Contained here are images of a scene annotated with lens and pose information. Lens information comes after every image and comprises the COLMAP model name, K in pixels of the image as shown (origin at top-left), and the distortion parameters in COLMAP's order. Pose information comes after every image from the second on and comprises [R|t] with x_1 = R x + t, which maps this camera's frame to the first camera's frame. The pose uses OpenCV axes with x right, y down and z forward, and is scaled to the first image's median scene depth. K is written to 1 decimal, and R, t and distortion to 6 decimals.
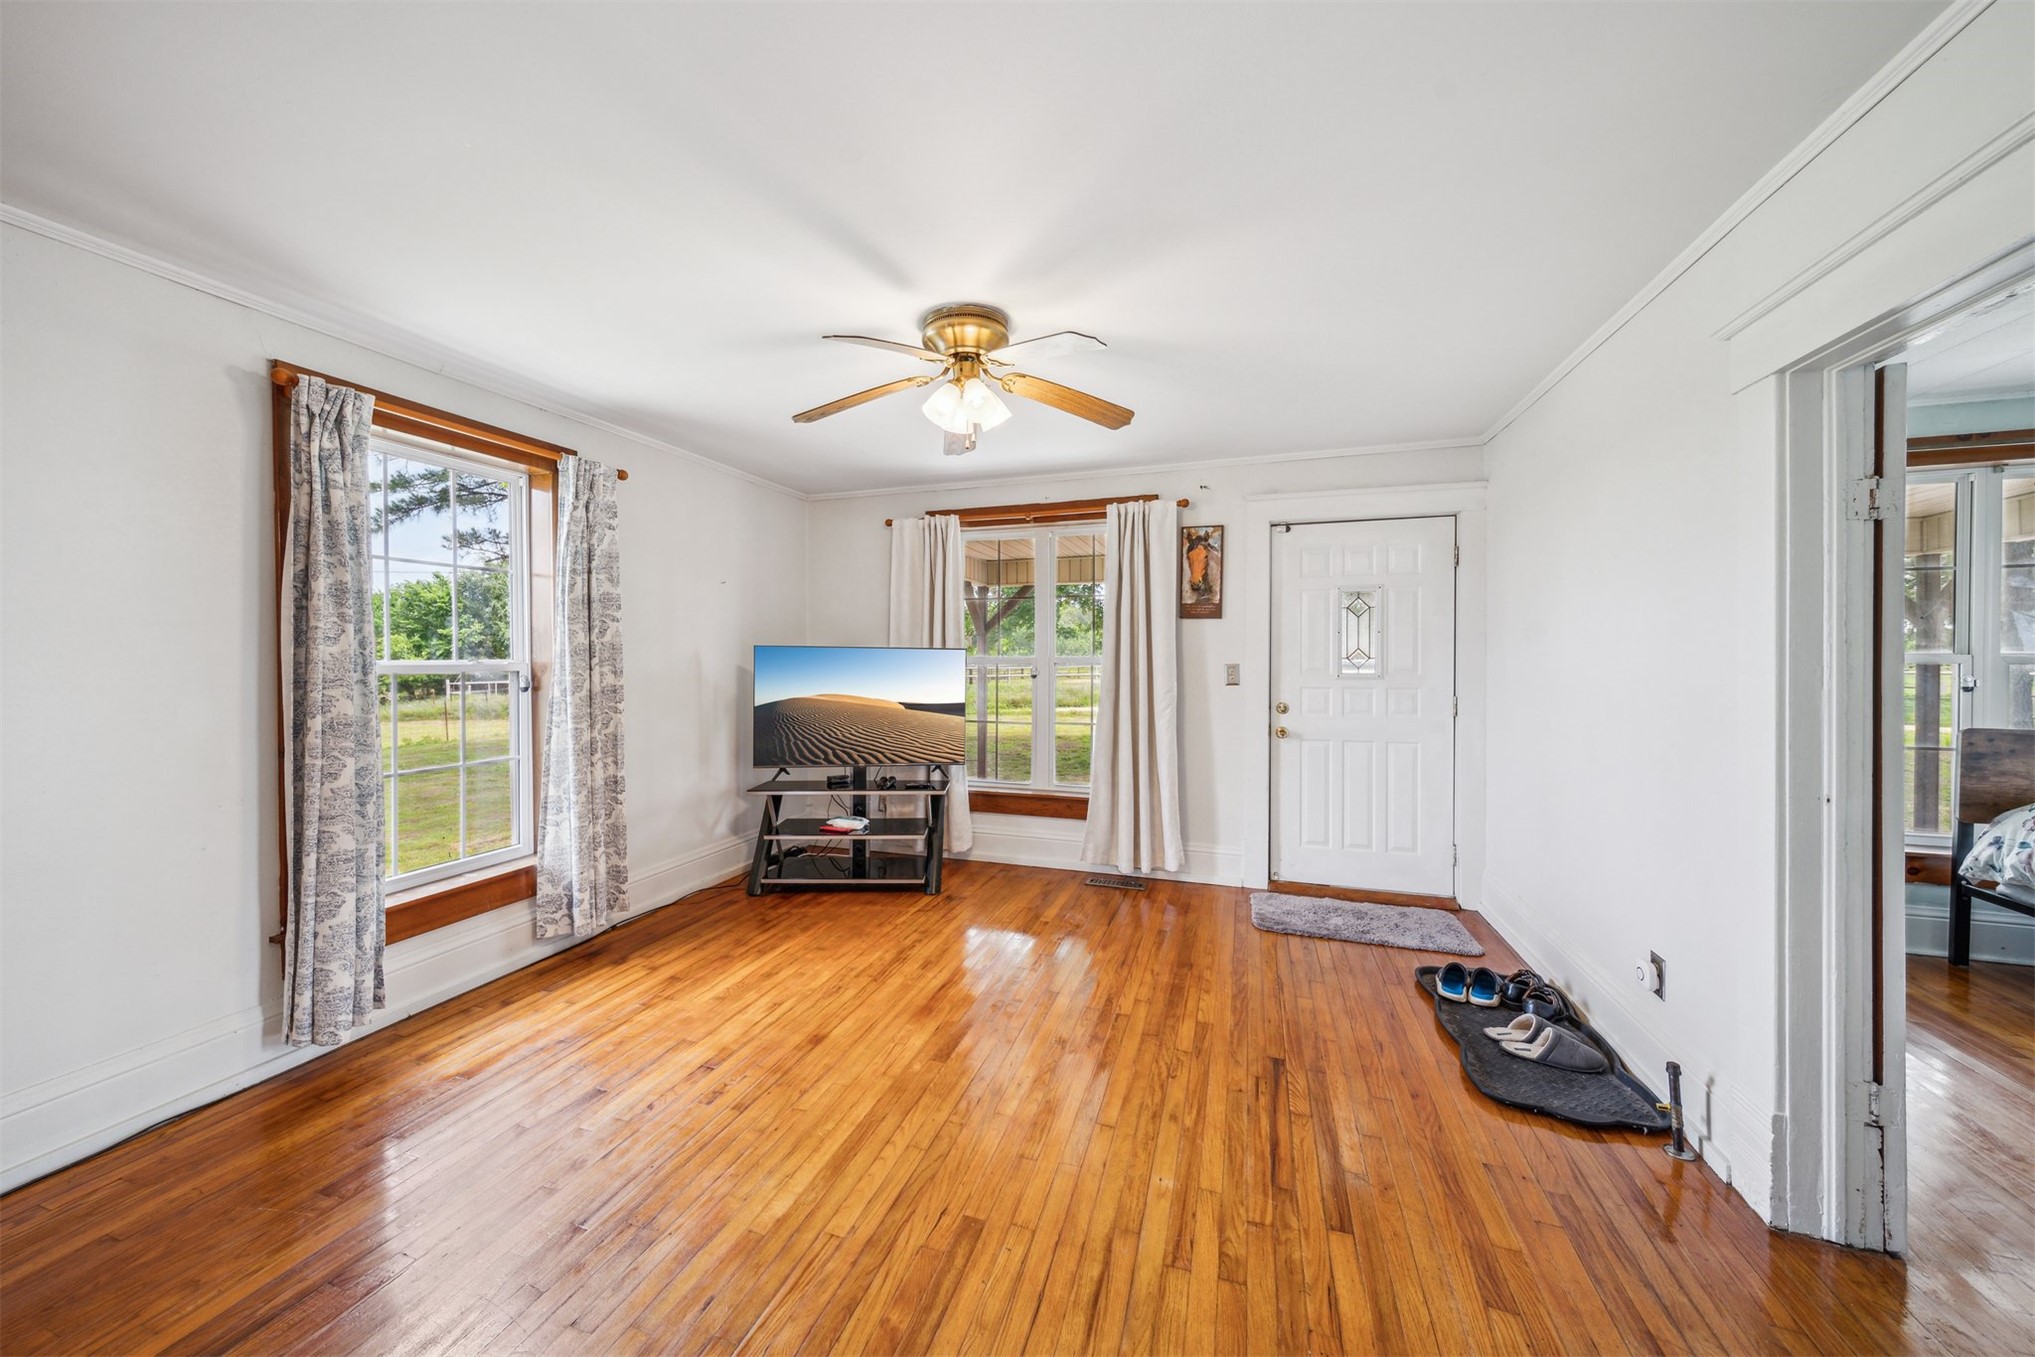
lens RADIAL K [[732.7, 0, 985.8], [0, 732.7, 658.8], [0, 0, 1]] dist [0.002866, 0.000078]
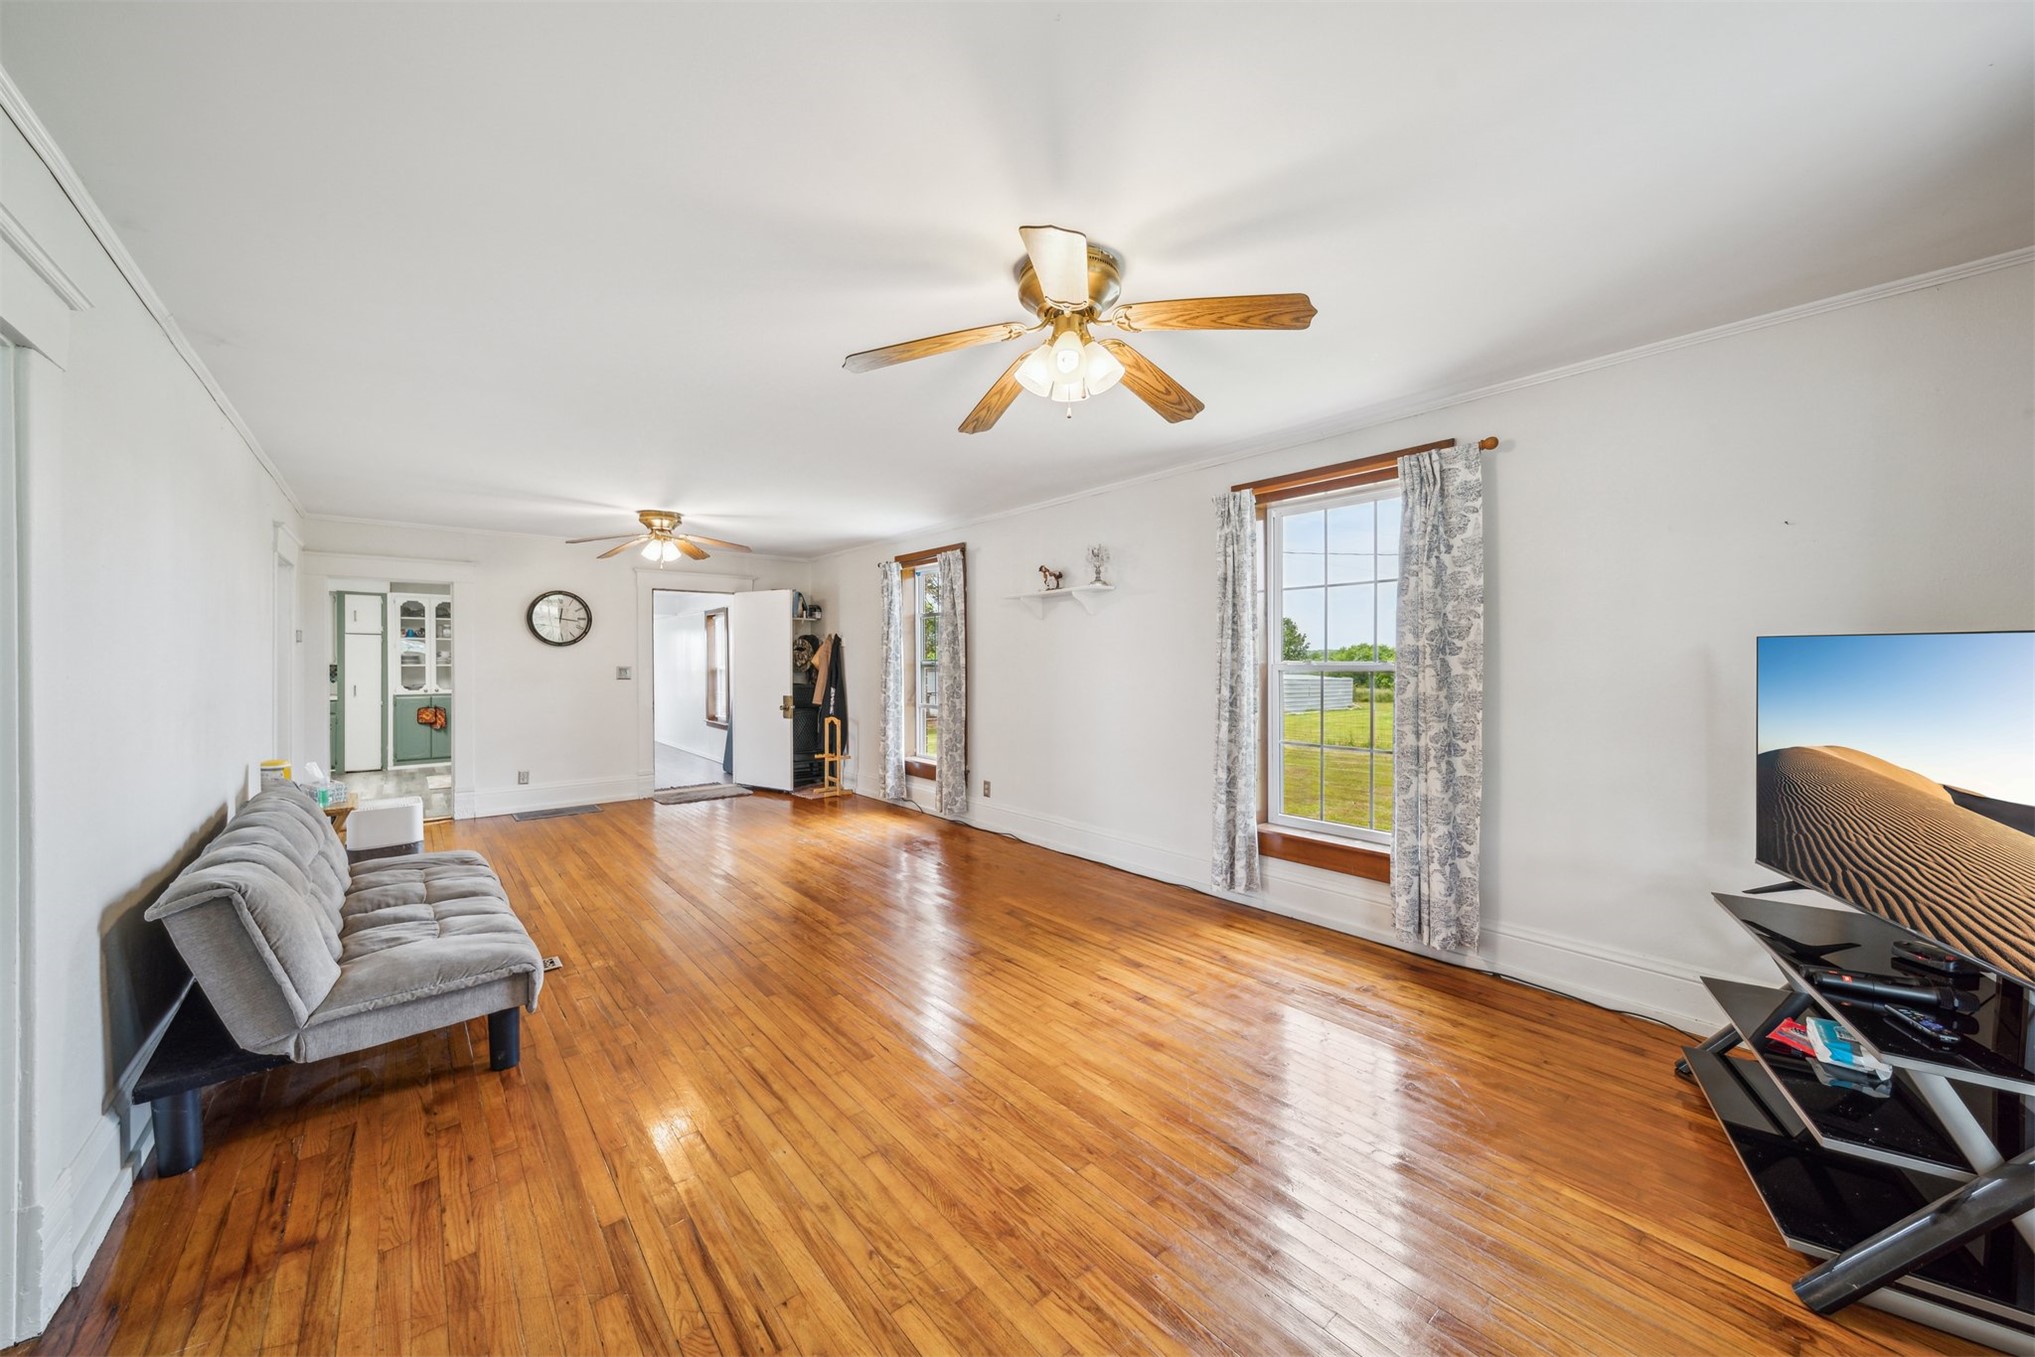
lens RADIAL K [[732.7, 0, 1014.5], [0, 732.7, 665.9], [0, 0, 1]] dist [0.002866, 0.000078]
pose [[-0.510739, 0.013276, -0.859633, 0.715885], [0.003023, 0.999902, 0.013646, -0.011061], [0.859731, 0.004371, -0.510729, 1.340154]]
